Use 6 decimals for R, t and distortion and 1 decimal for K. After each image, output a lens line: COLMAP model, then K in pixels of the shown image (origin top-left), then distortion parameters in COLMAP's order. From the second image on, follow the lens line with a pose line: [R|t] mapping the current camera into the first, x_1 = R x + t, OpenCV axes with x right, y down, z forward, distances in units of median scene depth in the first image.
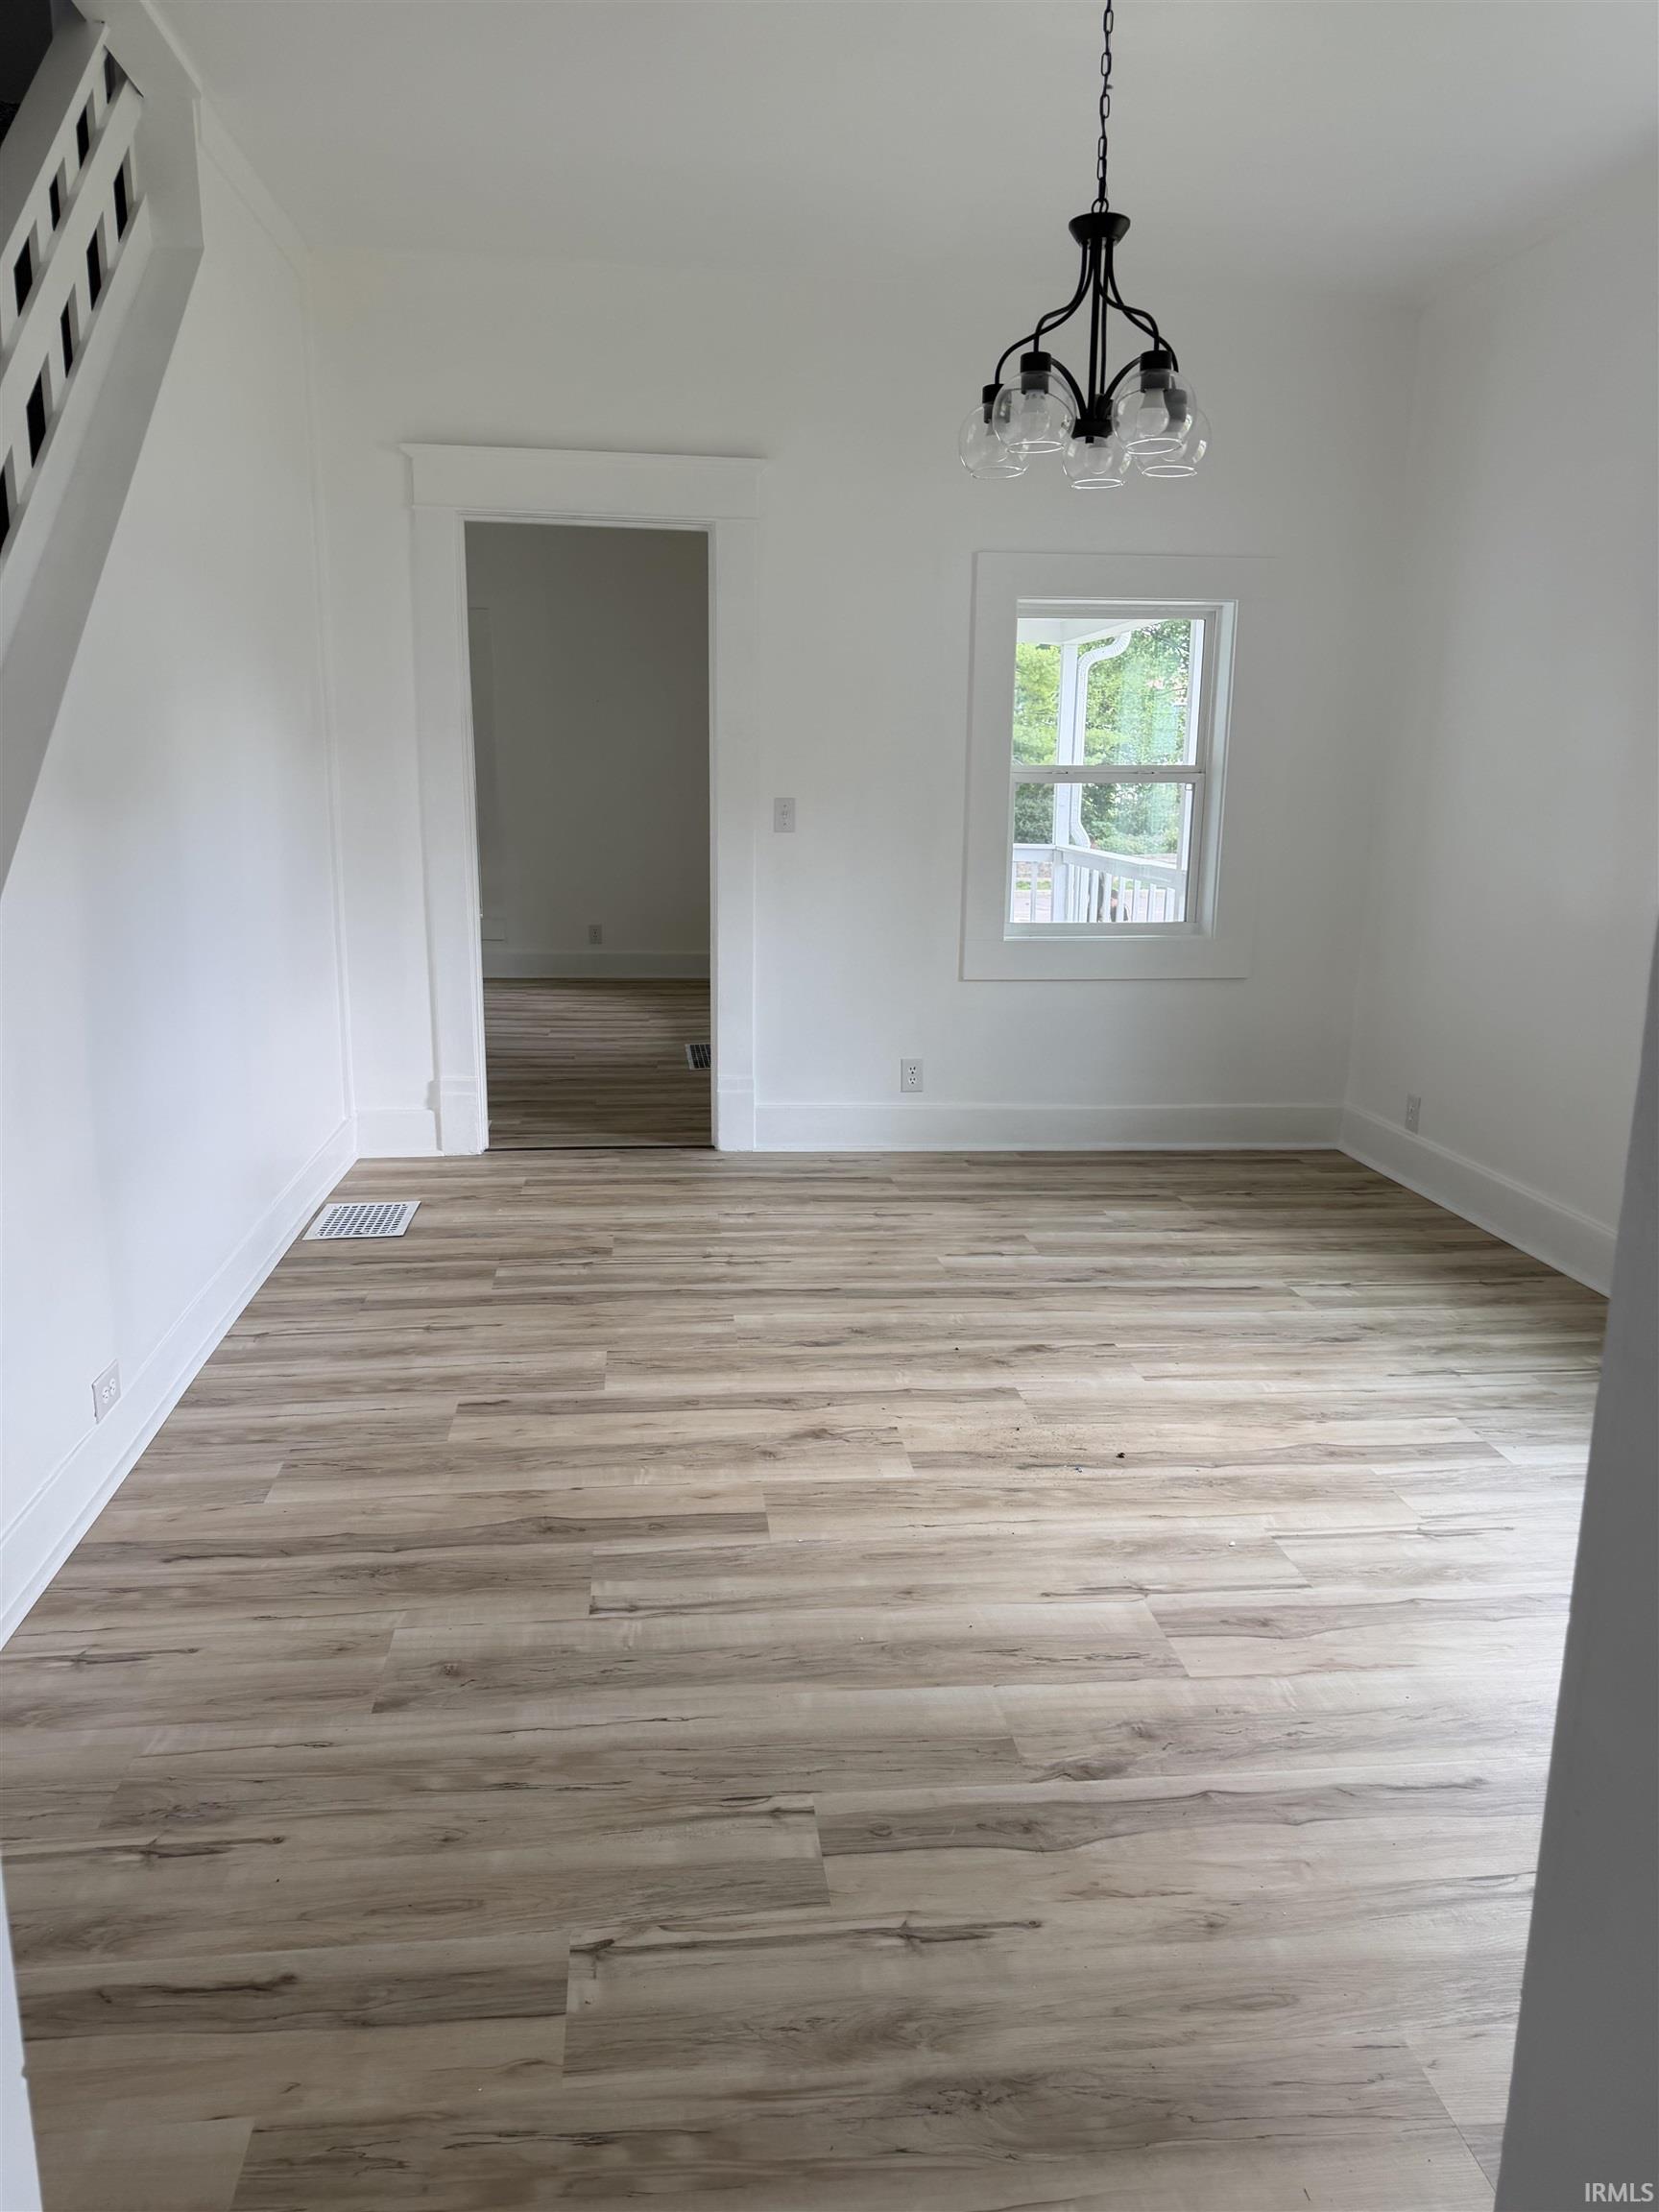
lens RADIAL K [[1544.9, 0, 829.5], [0, 1544.9, 1106.0], [0, 0, 1]] dist [0.092824, -0.149890]
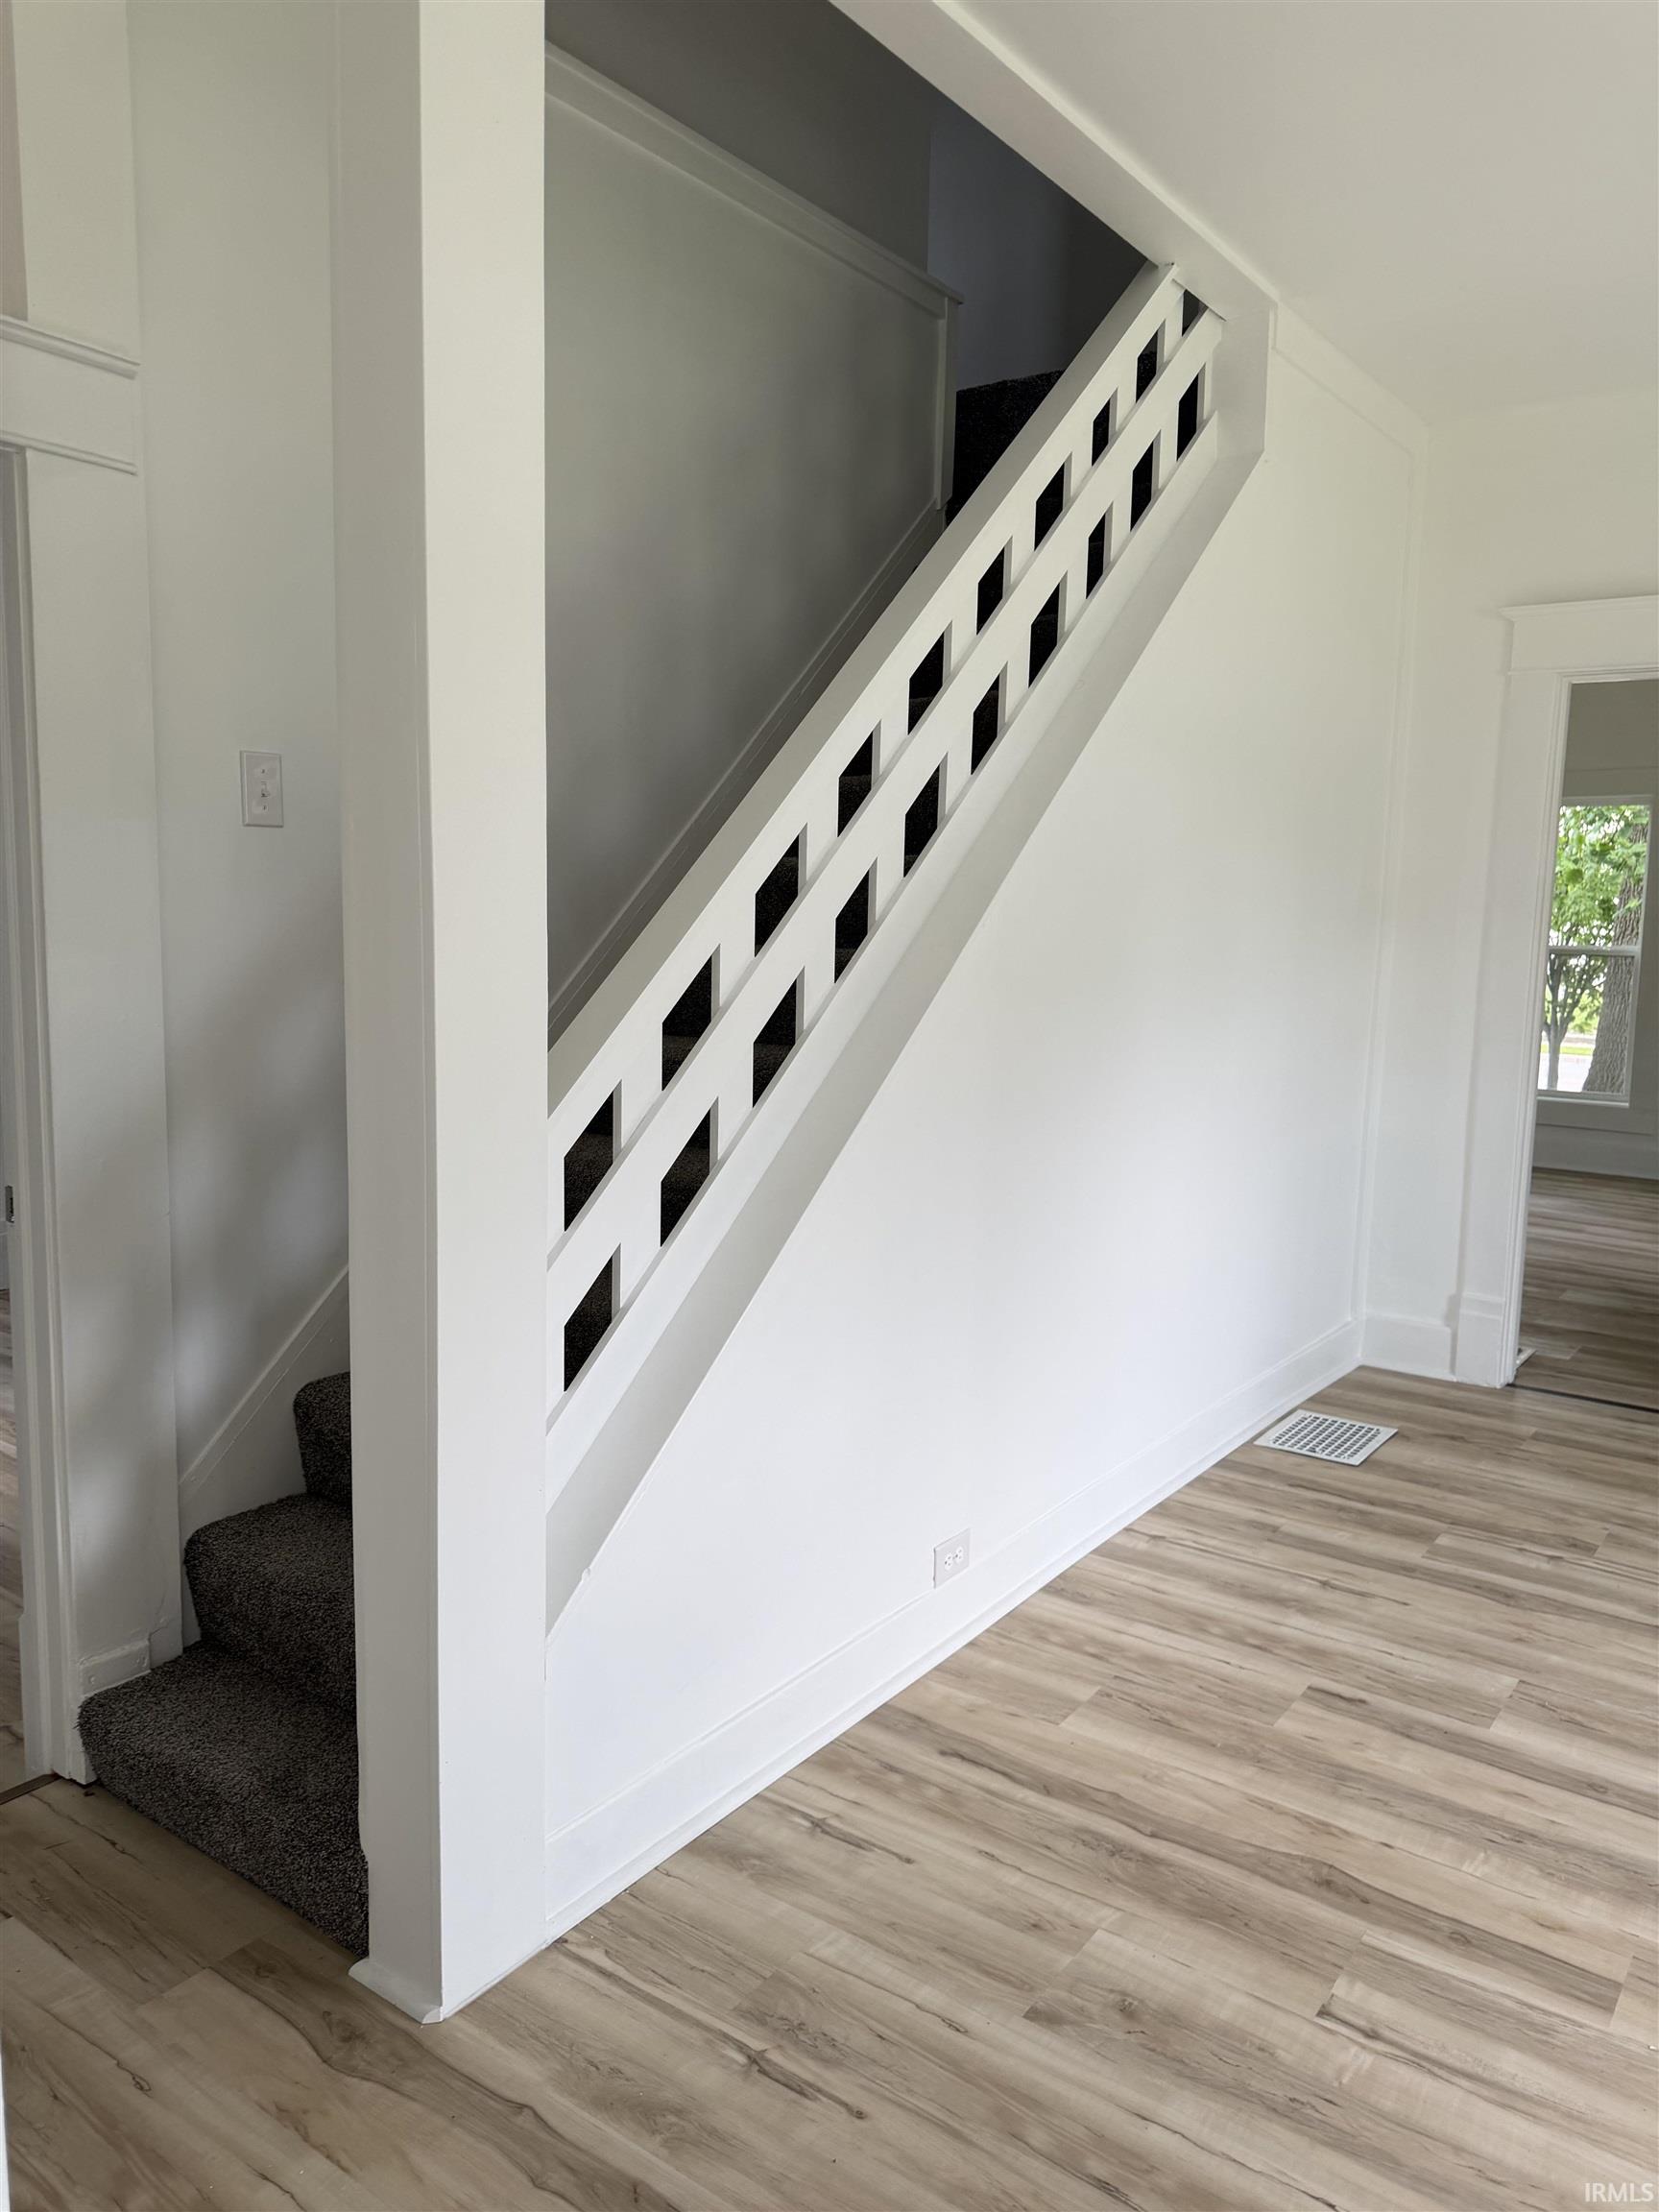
lens RADIAL K [[1602.8, 0, 829.5], [0, 1602.8, 1106.0], [0, 0, 1]] dist [0.004975, -0.004117]
pose [[0.740486, 0.098124, -0.664871, 0.133653], [-0.162843, 0.986001, -0.035846, -0.054253], [0.652046, 0.134813, 0.746098, 0.124758]]
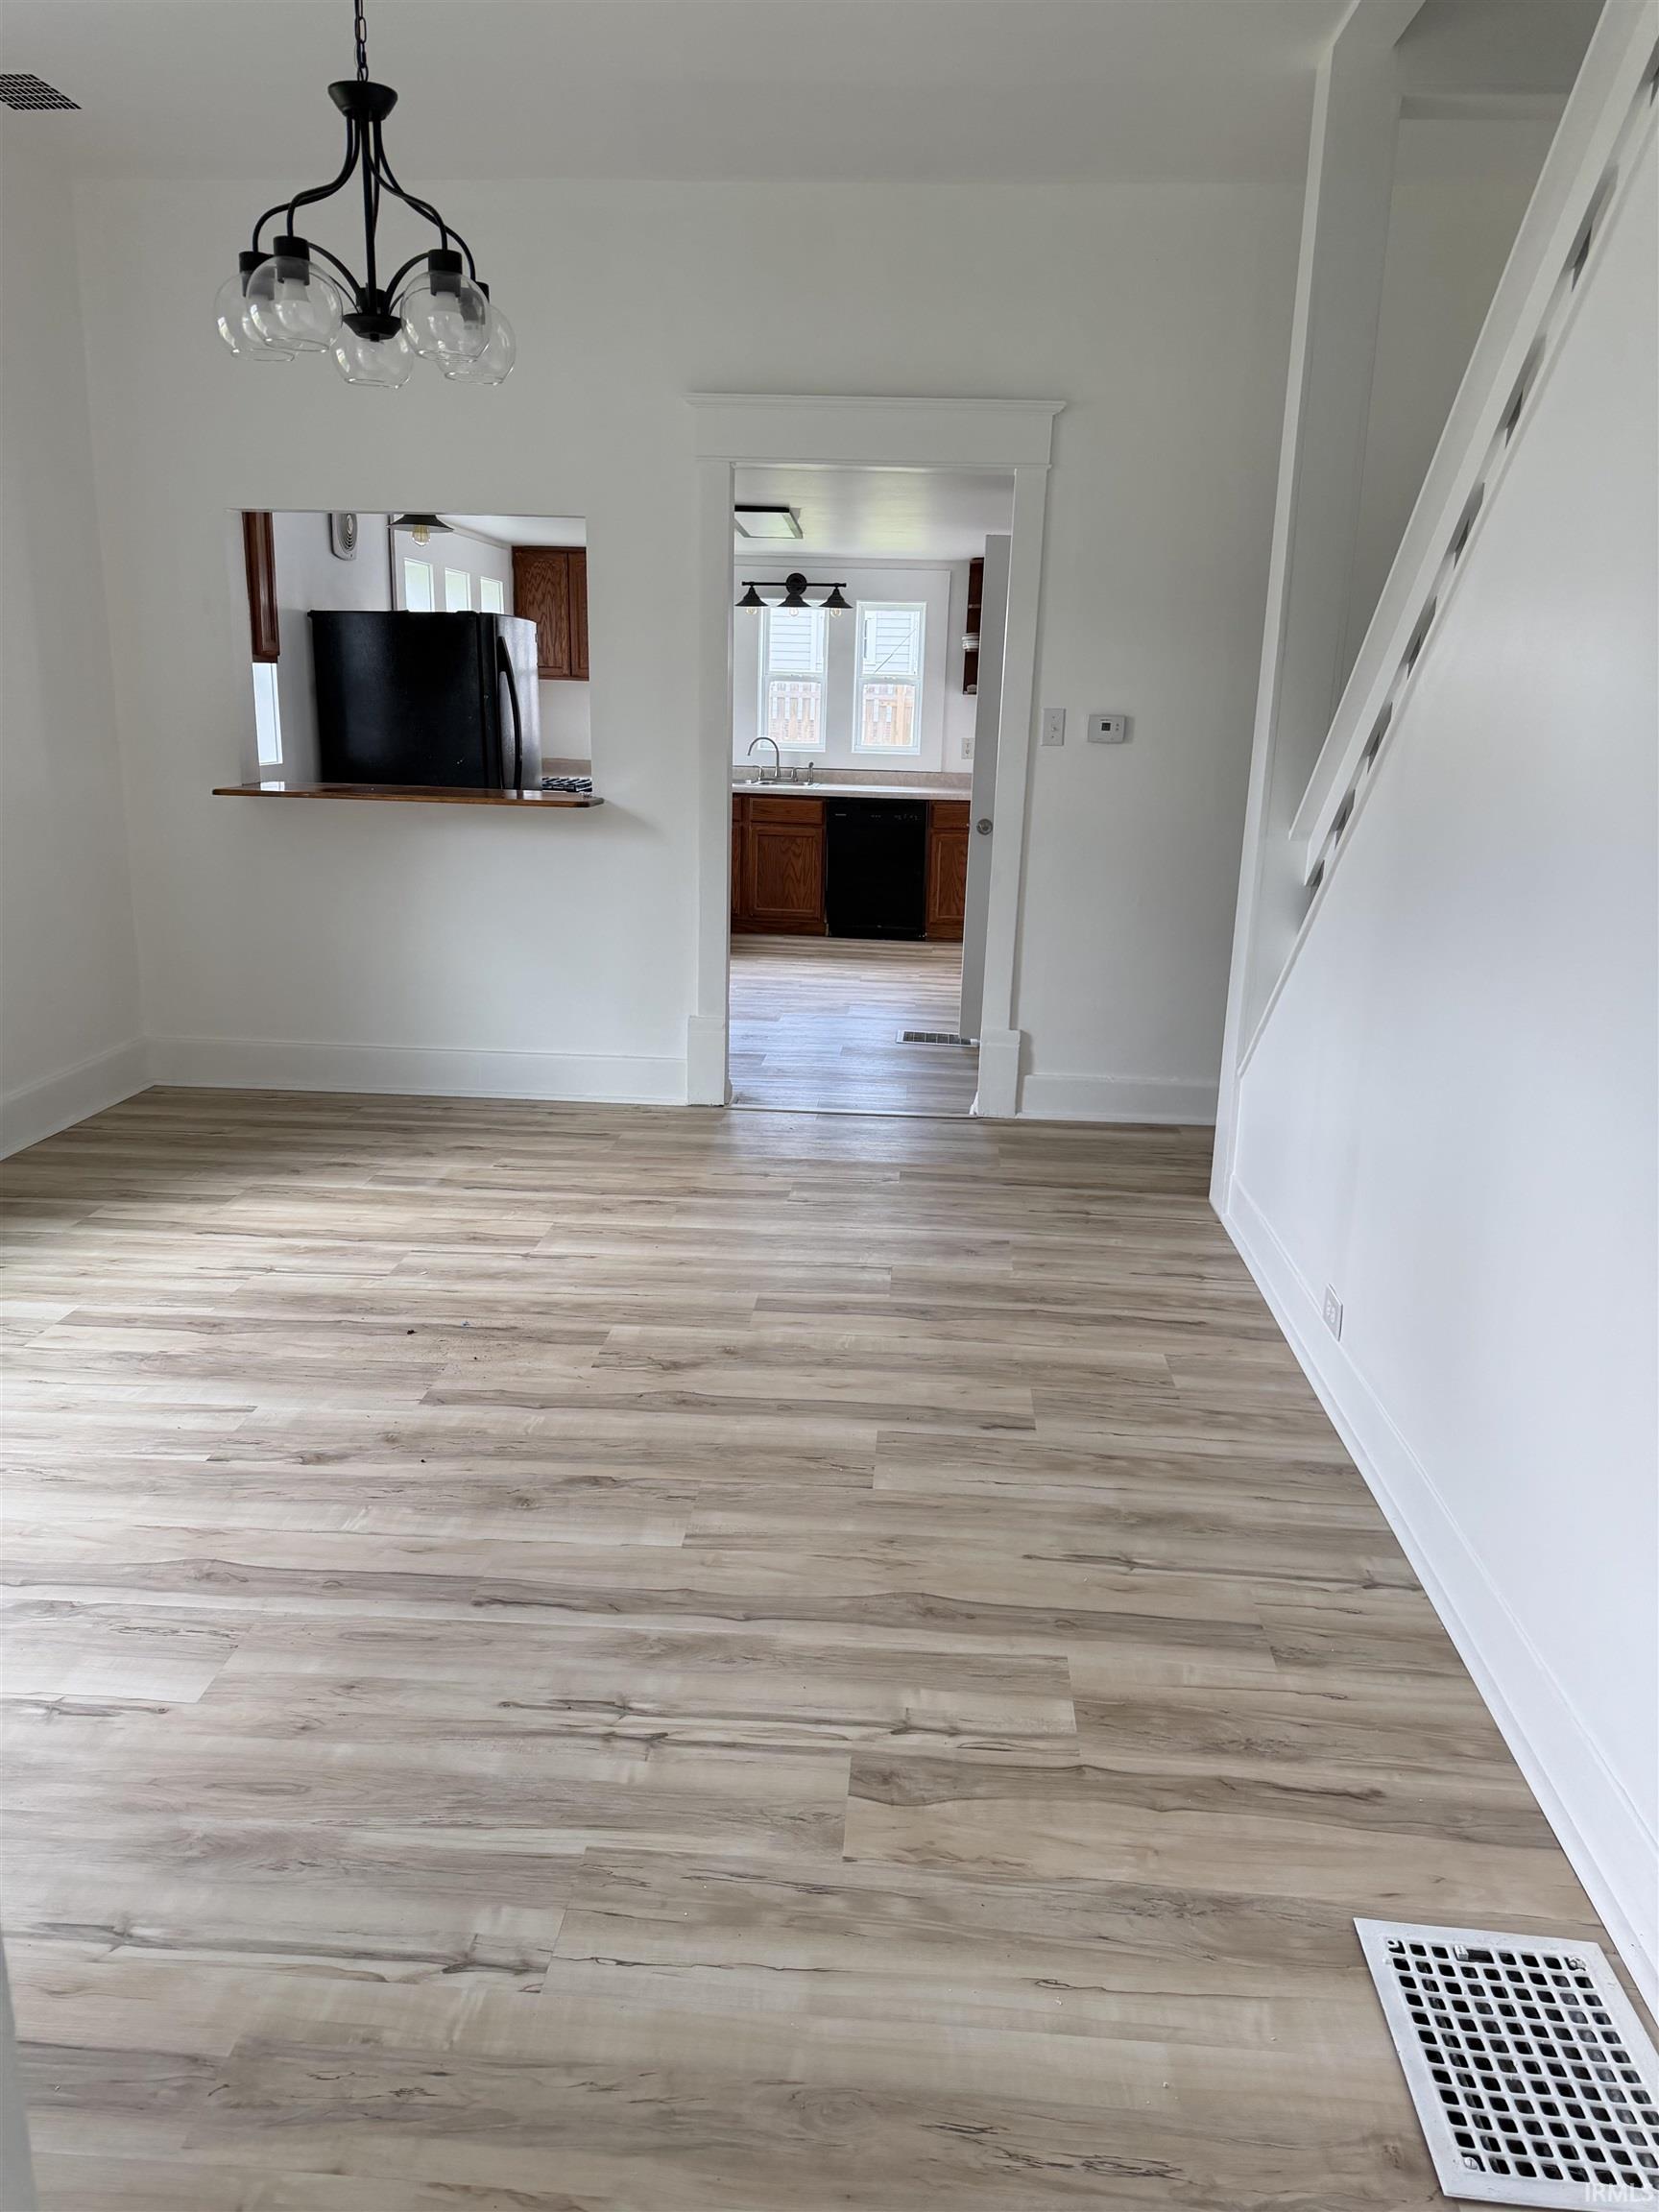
lens RADIAL K [[1544.9, 0, 829.5], [0, 1544.9, 1106.0], [0, 0, 1]] dist [0.092824, -0.149890]
pose [[-0.981741, -0.084722, 0.170314, -0.275542], [0.002261, 0.890079, 0.455801, -0.417281], [-0.190209, 0.447864, -0.873635, 1.844967]]
